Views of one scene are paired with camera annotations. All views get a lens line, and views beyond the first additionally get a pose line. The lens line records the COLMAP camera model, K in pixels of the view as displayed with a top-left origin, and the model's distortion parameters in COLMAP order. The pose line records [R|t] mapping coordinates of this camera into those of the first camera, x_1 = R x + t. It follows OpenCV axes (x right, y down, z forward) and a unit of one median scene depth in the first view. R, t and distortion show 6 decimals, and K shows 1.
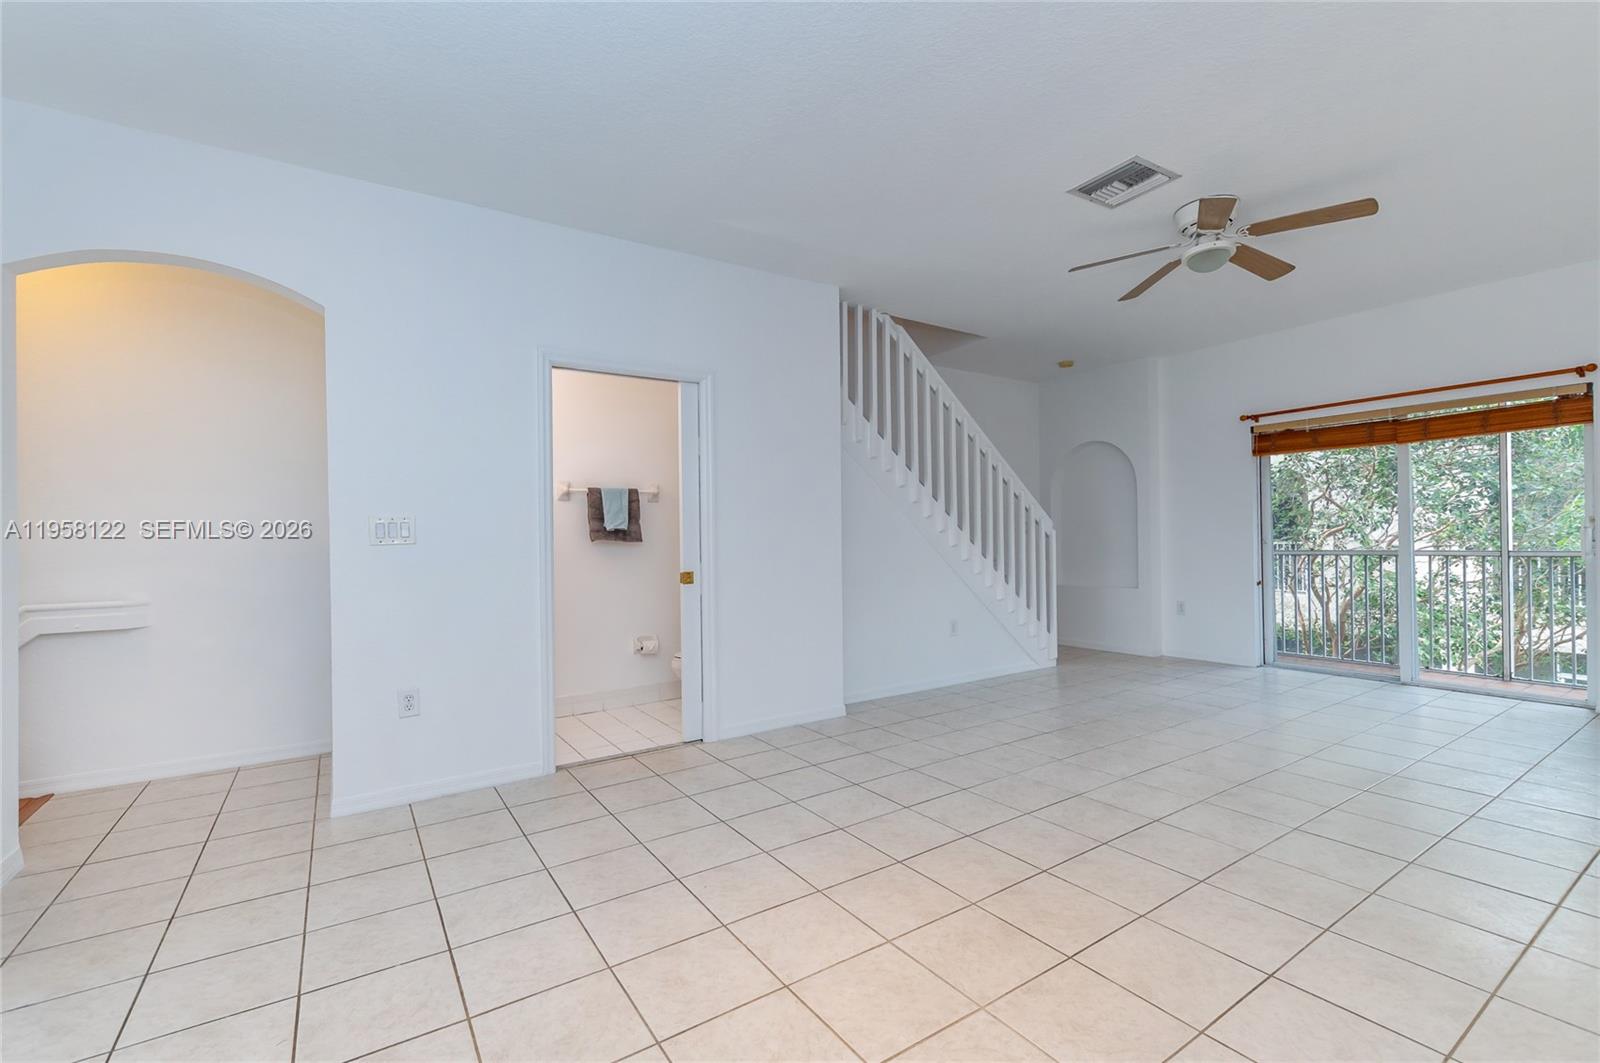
lens RADIAL K [[686.2, 0, 800.7], [0, 686.2, 538.2], [0, 0, 1]] dist [0.003594, -0.000249]
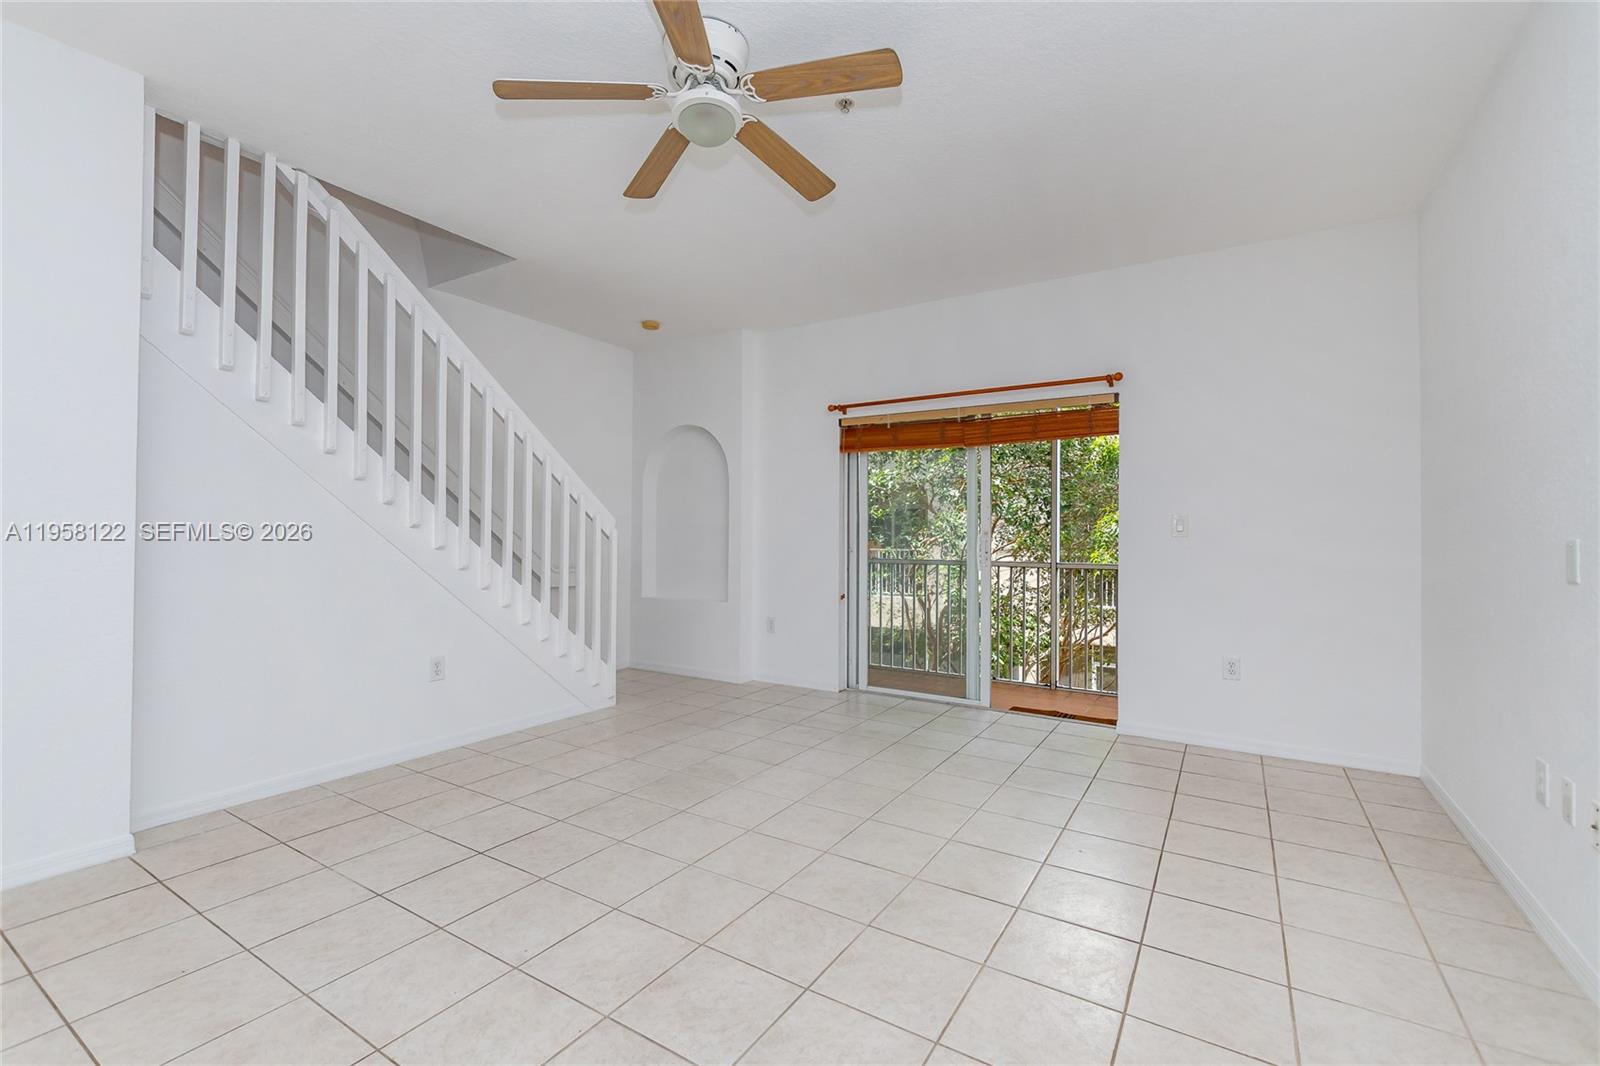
lens RADIAL K [[686.2, 0, 795.8], [0, 686.2, 532.2], [0, 0, 1]] dist [0.003594, -0.000249]
pose [[0.912362, 0.028774, 0.408373, 0.249041], [-0.025081, 0.999582, -0.014398, -0.003024], [-0.408616, 0.002894, 0.912702, 0.219261]]
